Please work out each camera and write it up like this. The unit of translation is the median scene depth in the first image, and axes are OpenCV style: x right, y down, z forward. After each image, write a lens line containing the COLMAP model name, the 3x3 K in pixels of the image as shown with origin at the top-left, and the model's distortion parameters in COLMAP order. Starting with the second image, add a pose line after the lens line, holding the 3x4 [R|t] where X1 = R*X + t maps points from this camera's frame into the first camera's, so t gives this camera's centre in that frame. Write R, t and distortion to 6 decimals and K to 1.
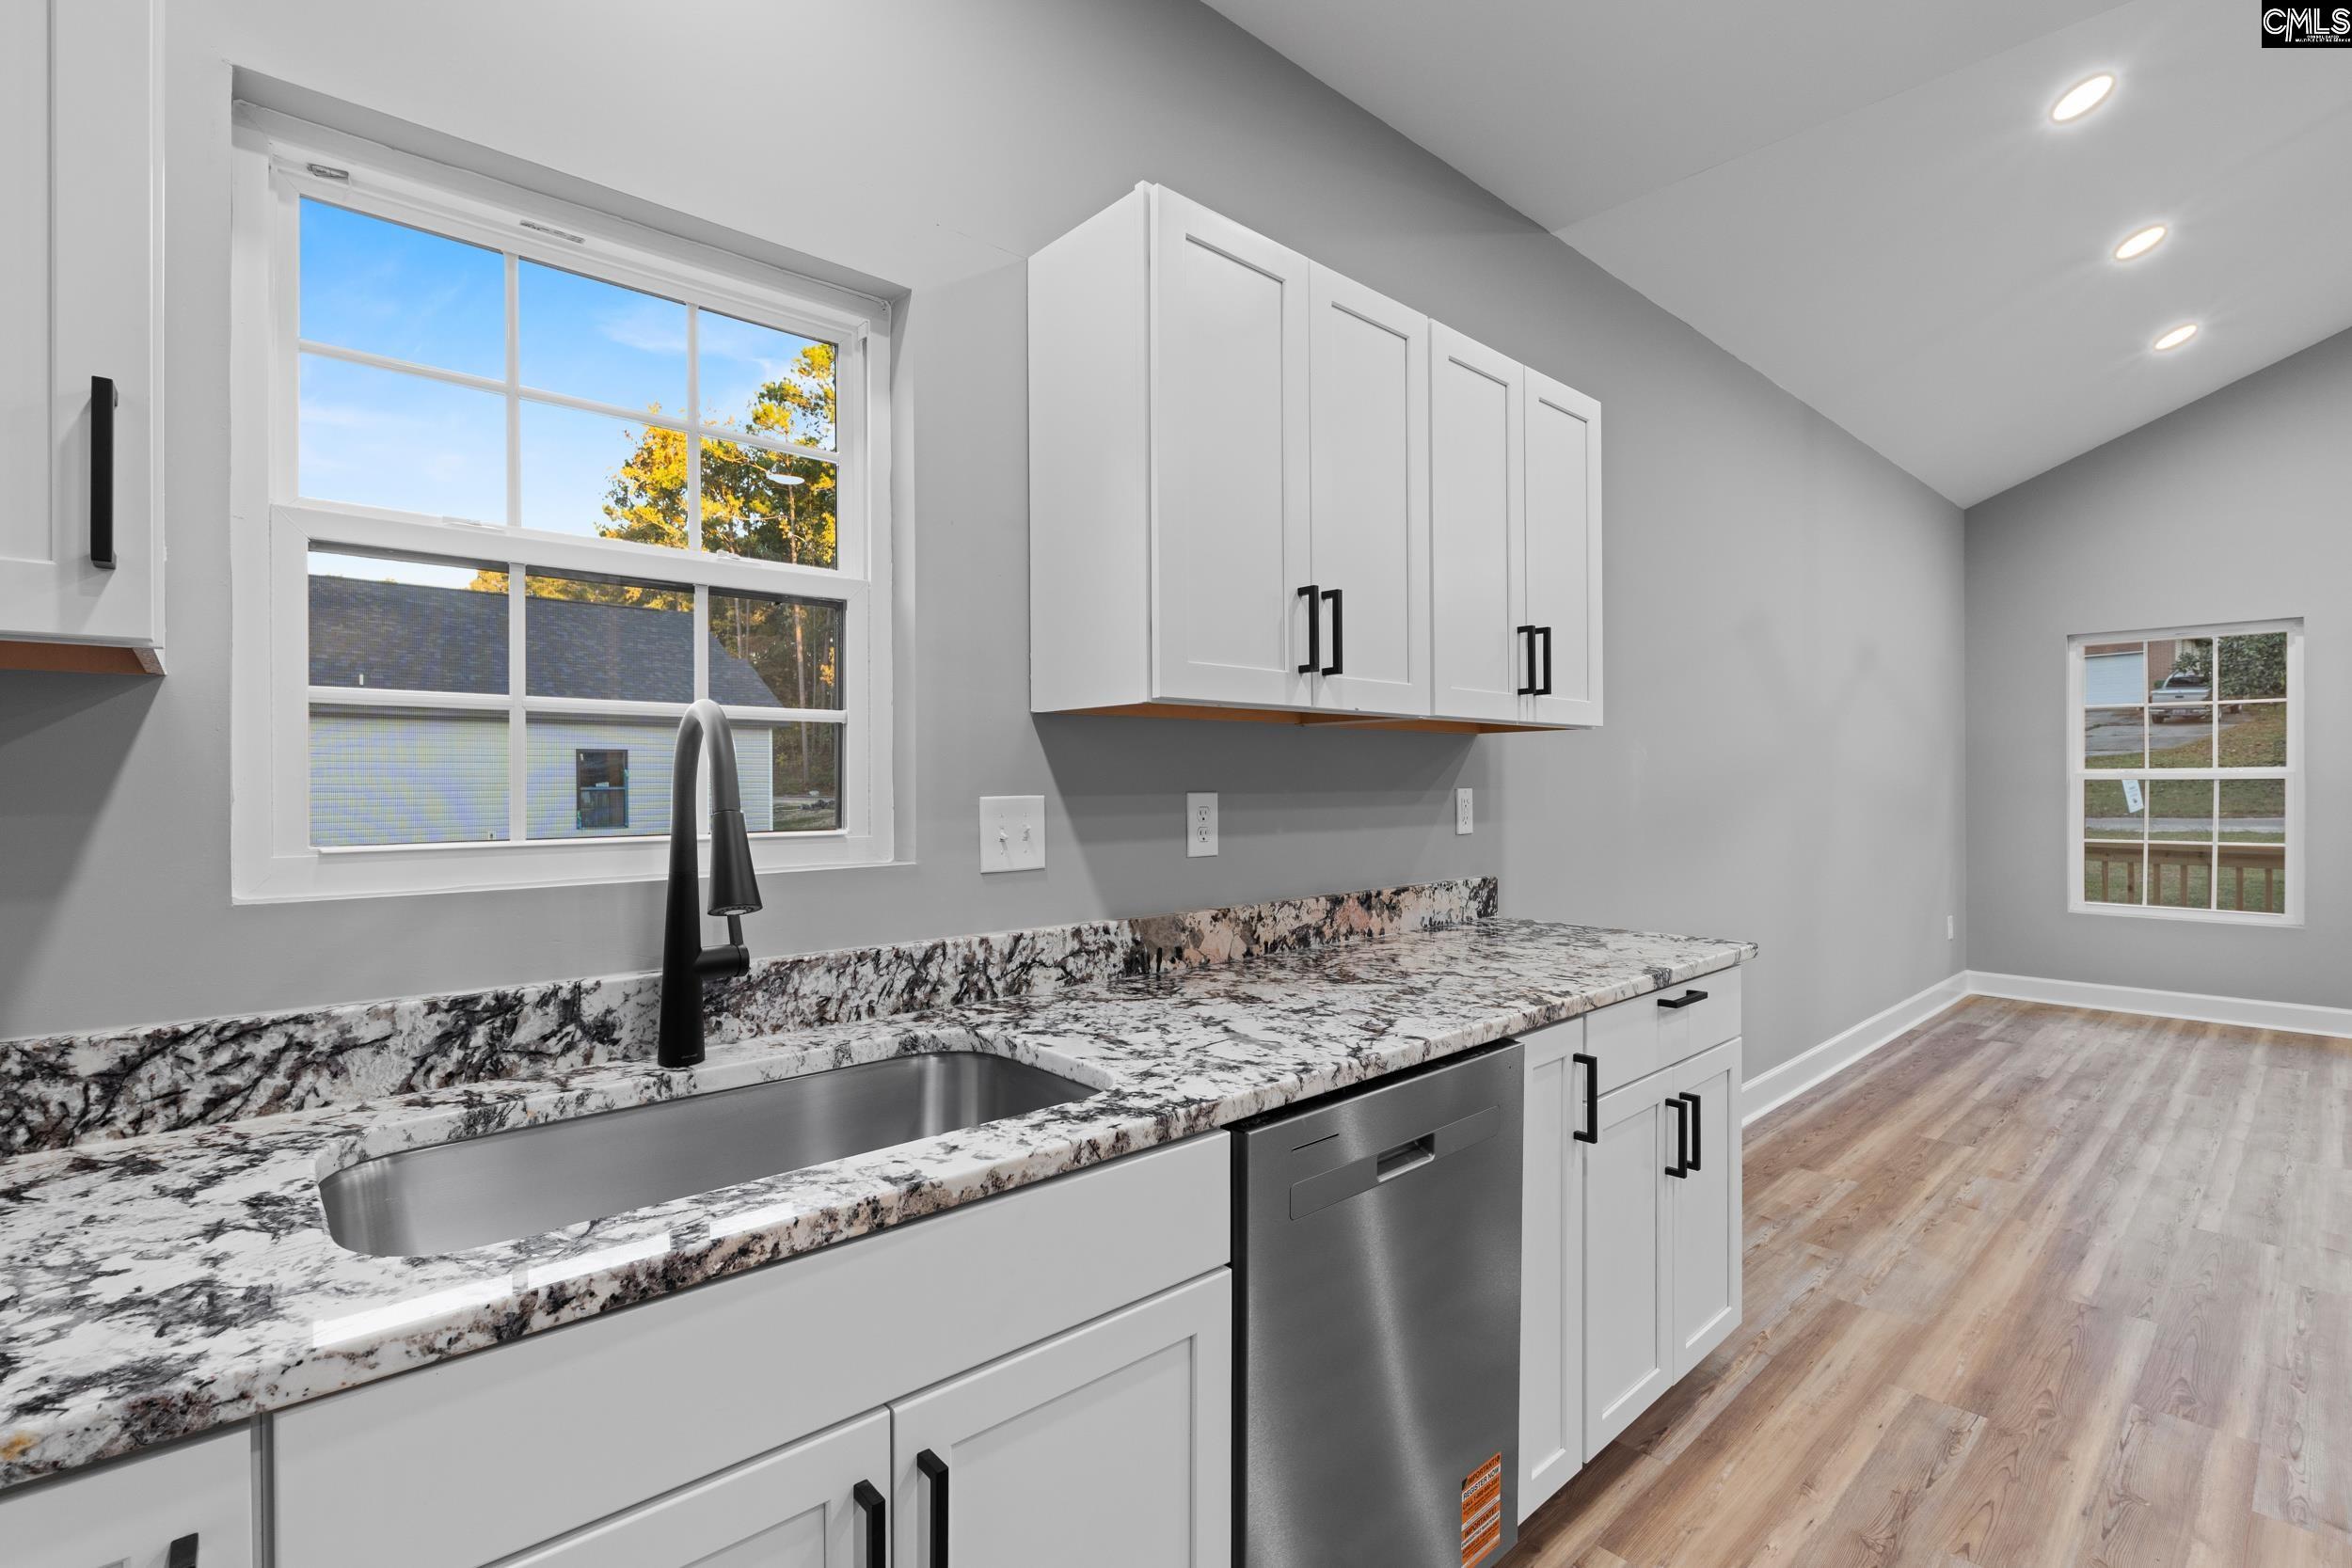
lens RADIAL K [[1082.1, 0, 1183.8], [0, 1082.1, 783.9], [0, 0, 1]] dist [-0.004190, -0.001332]
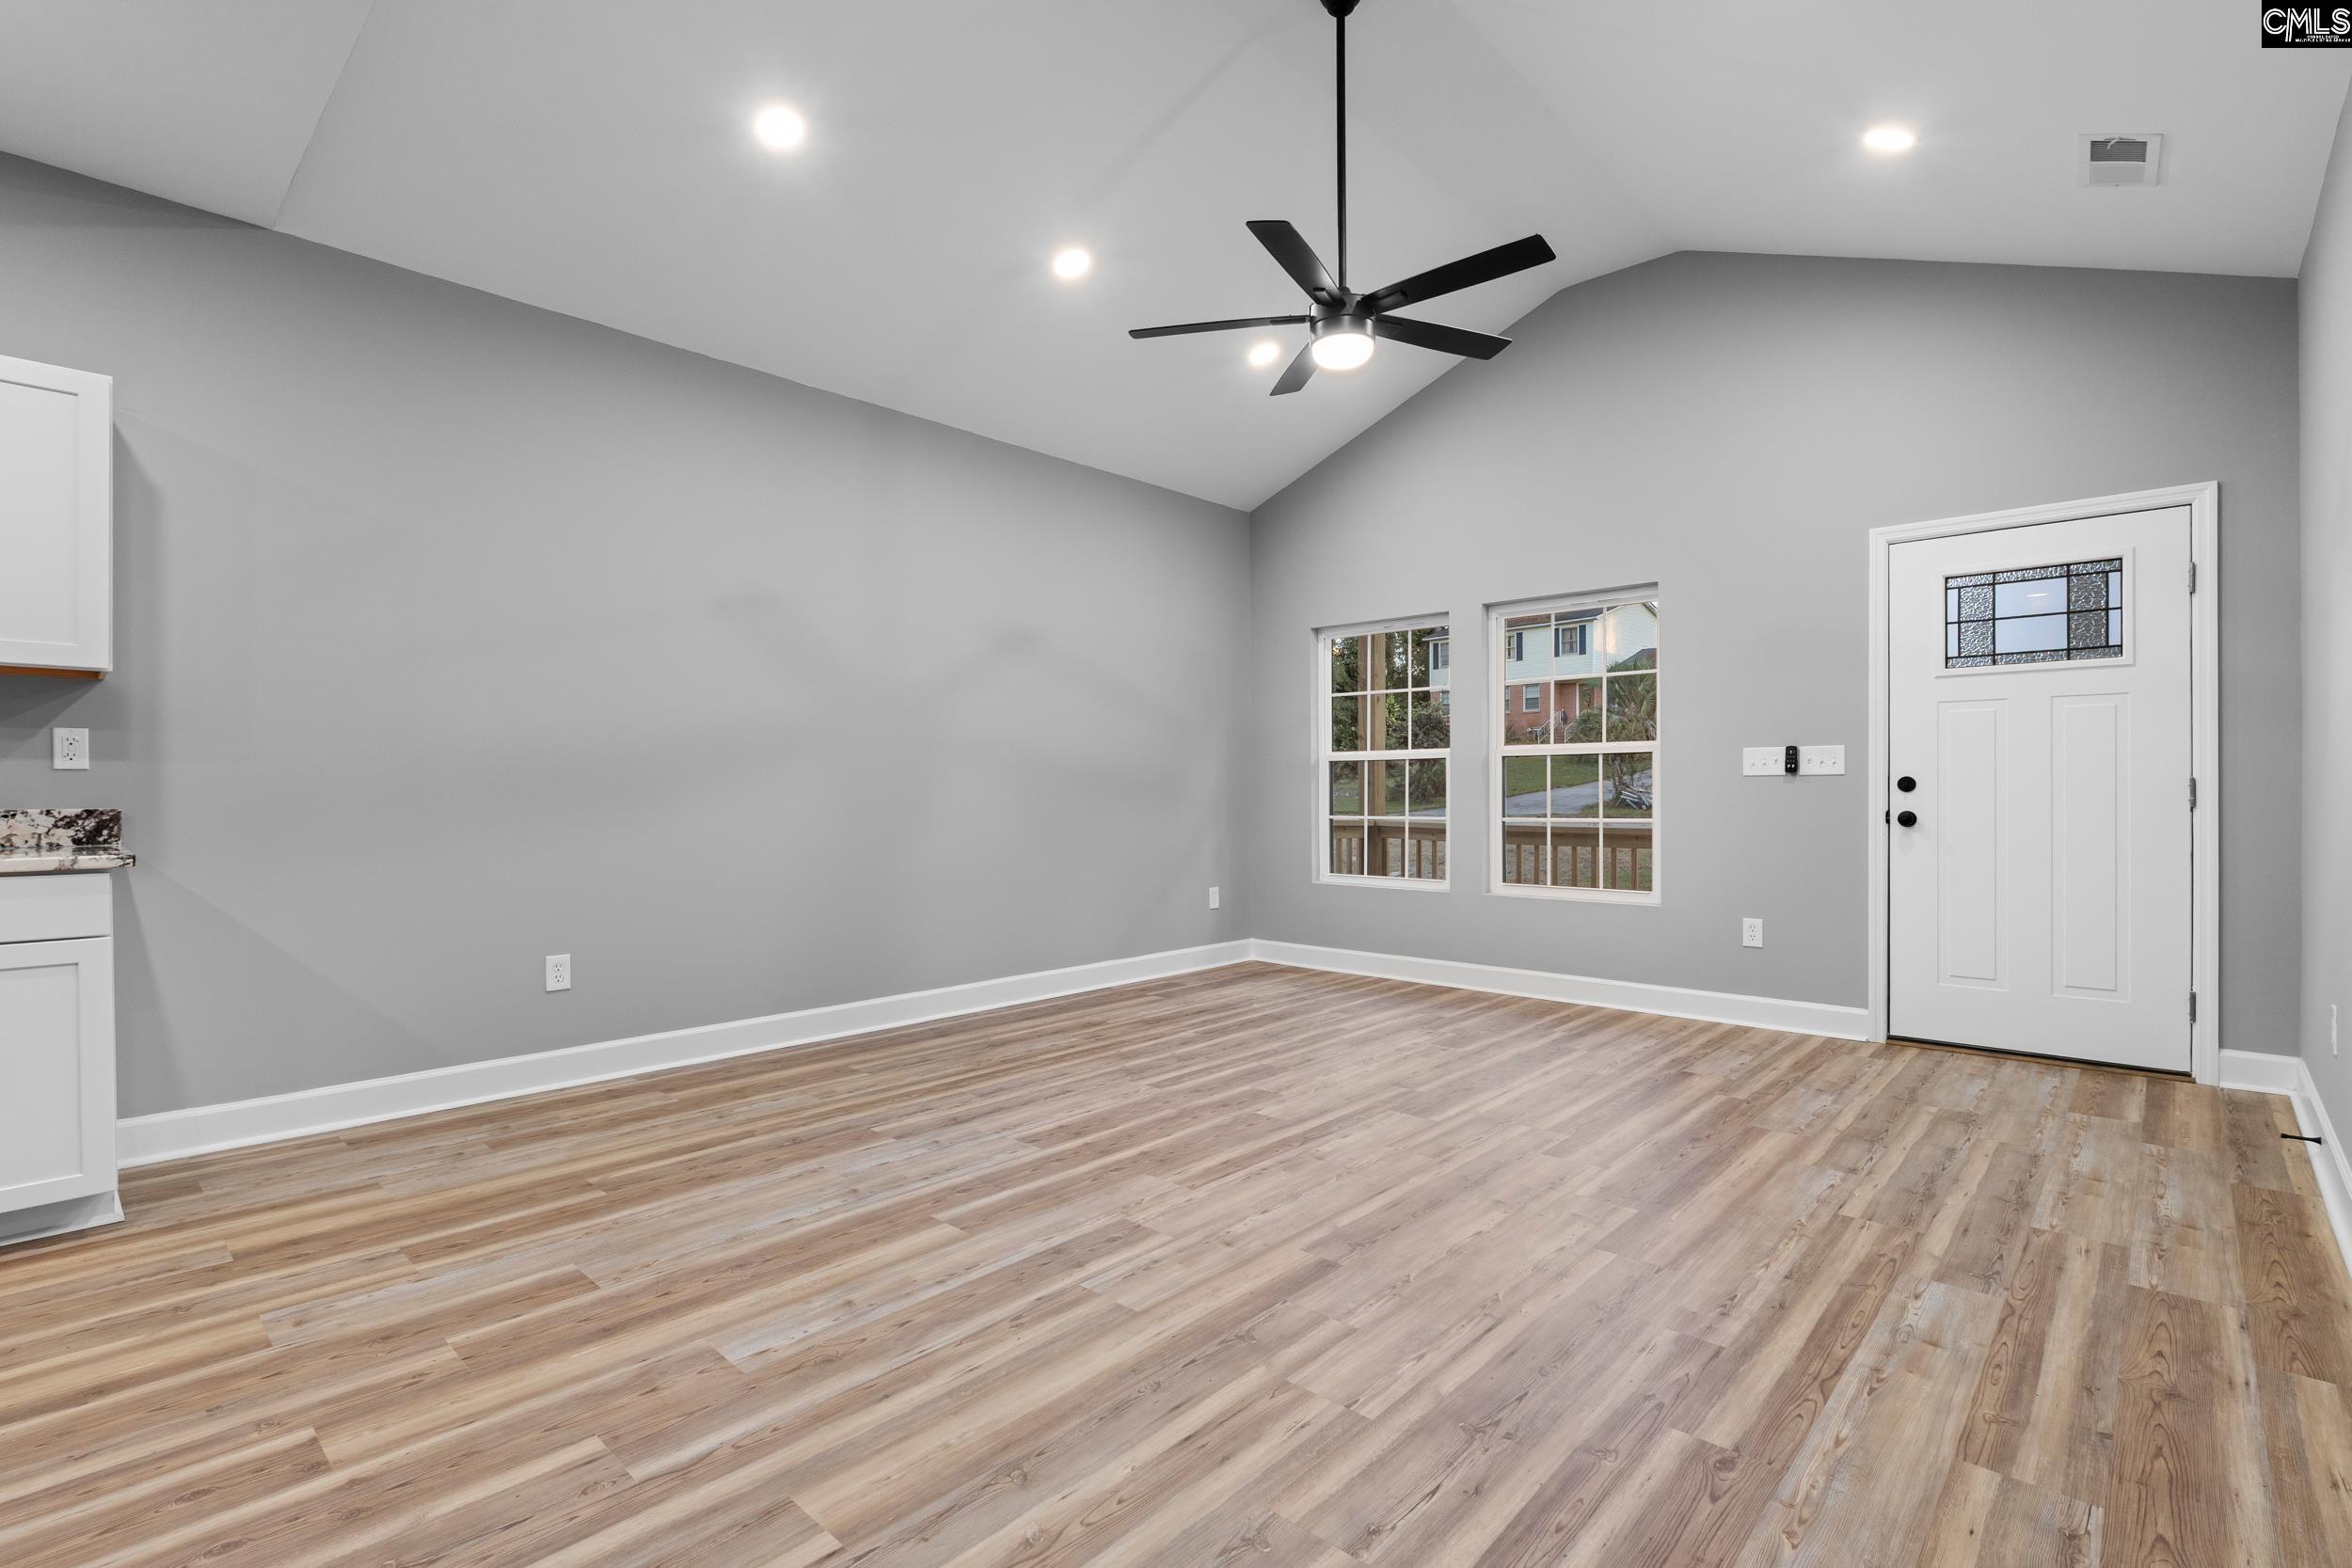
lens RADIAL K [[1082.1, 0, 1172.1], [0, 1082.1, 789.3], [0, 0, 1]] dist [-0.004190, -0.001332]
pose [[0.997736, 0.002909, 0.067187, 1.113182], [-0.002472, 0.999975, -0.006588, 0.060677], [-0.067205, 0.006407, 0.997719, -0.145654]]
